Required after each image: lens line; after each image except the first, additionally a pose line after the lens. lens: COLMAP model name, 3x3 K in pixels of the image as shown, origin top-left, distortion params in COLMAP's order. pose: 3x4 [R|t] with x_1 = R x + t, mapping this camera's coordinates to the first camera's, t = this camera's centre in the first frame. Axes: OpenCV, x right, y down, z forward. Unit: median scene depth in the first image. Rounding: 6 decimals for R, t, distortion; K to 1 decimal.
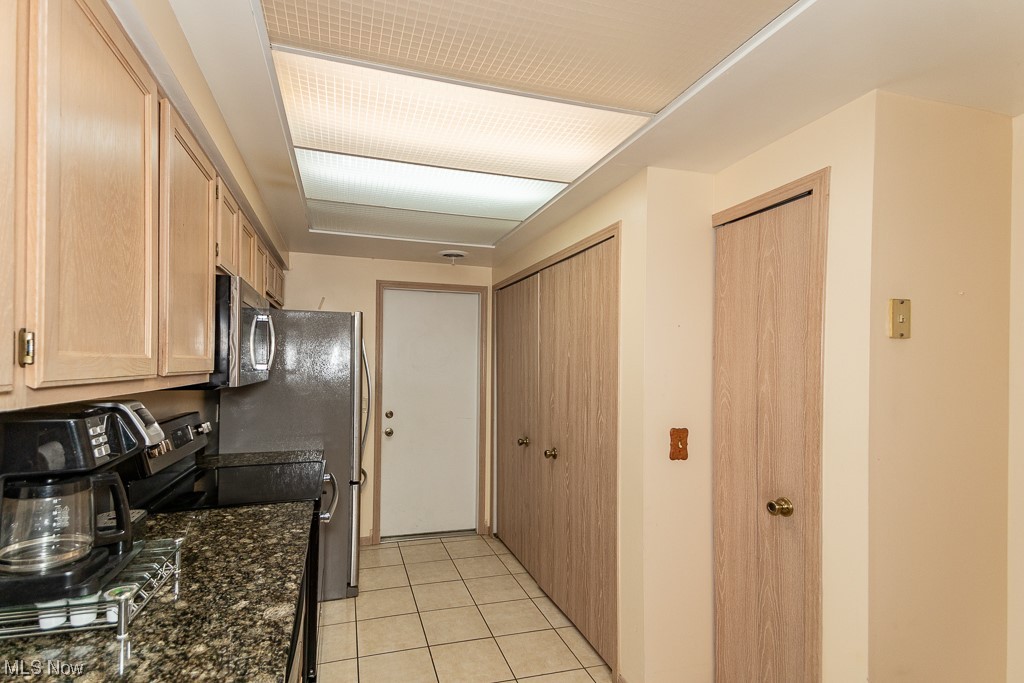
lens RADIAL K [[481.5, 0, 477.1], [0, 481.5, 360.1], [0, 0, 1]] dist [0.030214, -0.000082]
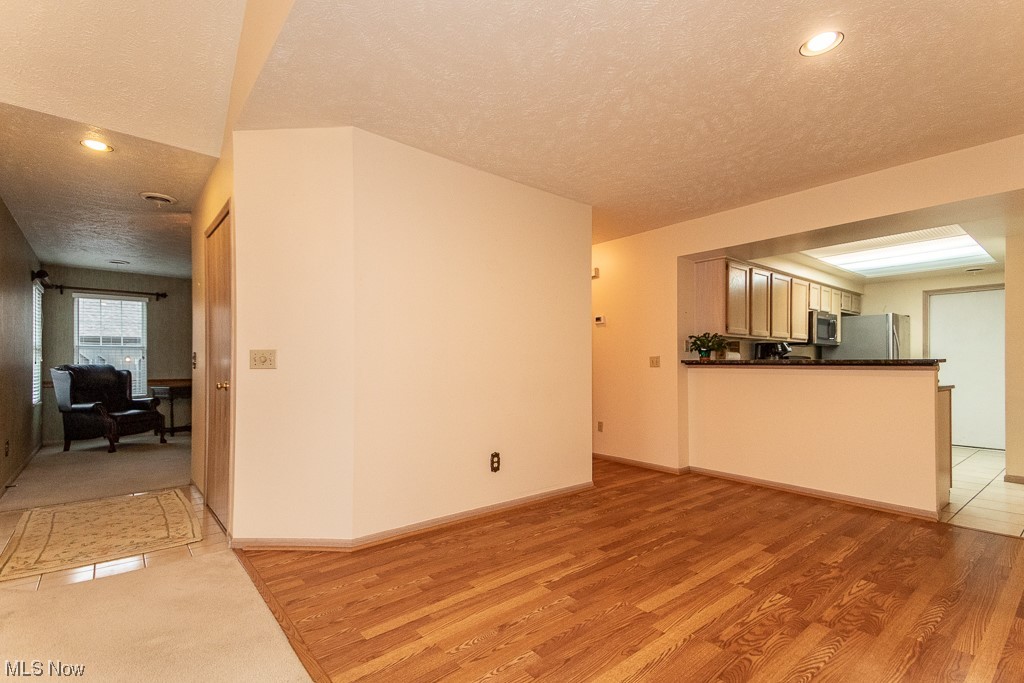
lens RADIAL K [[469.5, 0, 513.7], [0, 469.5, 361.3], [0, 0, 1]] dist [0.042987, -0.000459]
pose [[0.411226, -0.019657, -0.911321, 0.778373], [0.010573, 0.999803, -0.016794, 0.100292], [0.911472, -0.002729, 0.411353, -1.062000]]
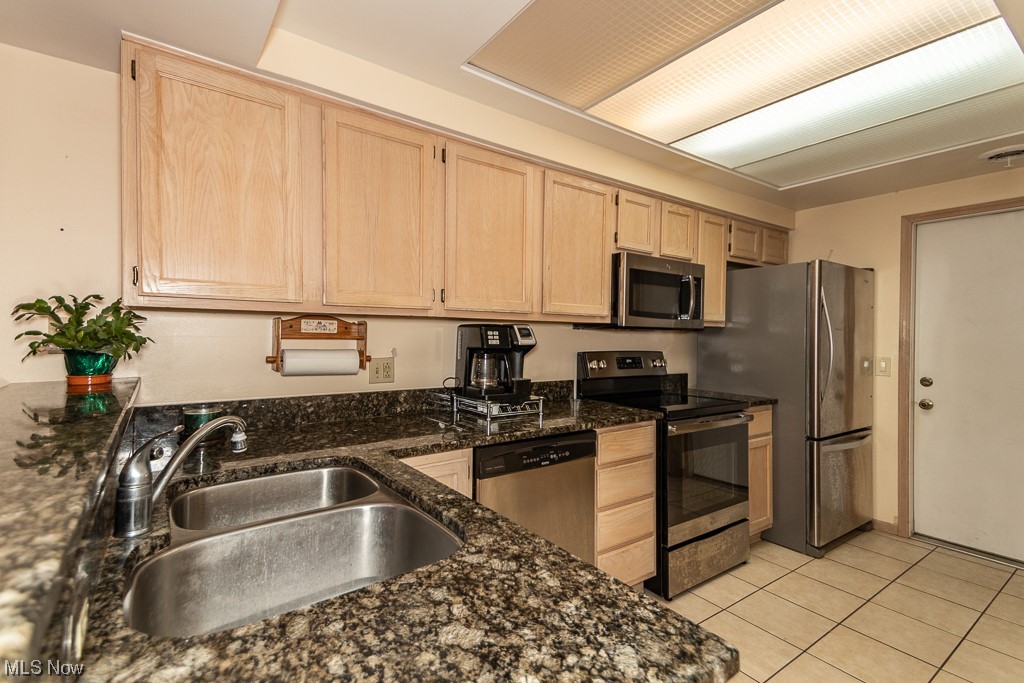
lens RADIAL K [[478.1, 0, 507.8], [0, 478.1, 332.7], [0, 0, 1]] dist [0.049865, -0.000126]
pose [[0.355935, -0.010115, -0.934456, 0.351818], [-0.001161, 0.999936, -0.011266, 0.044225], [0.934510, 0.005095, 0.355900, 0.071901]]
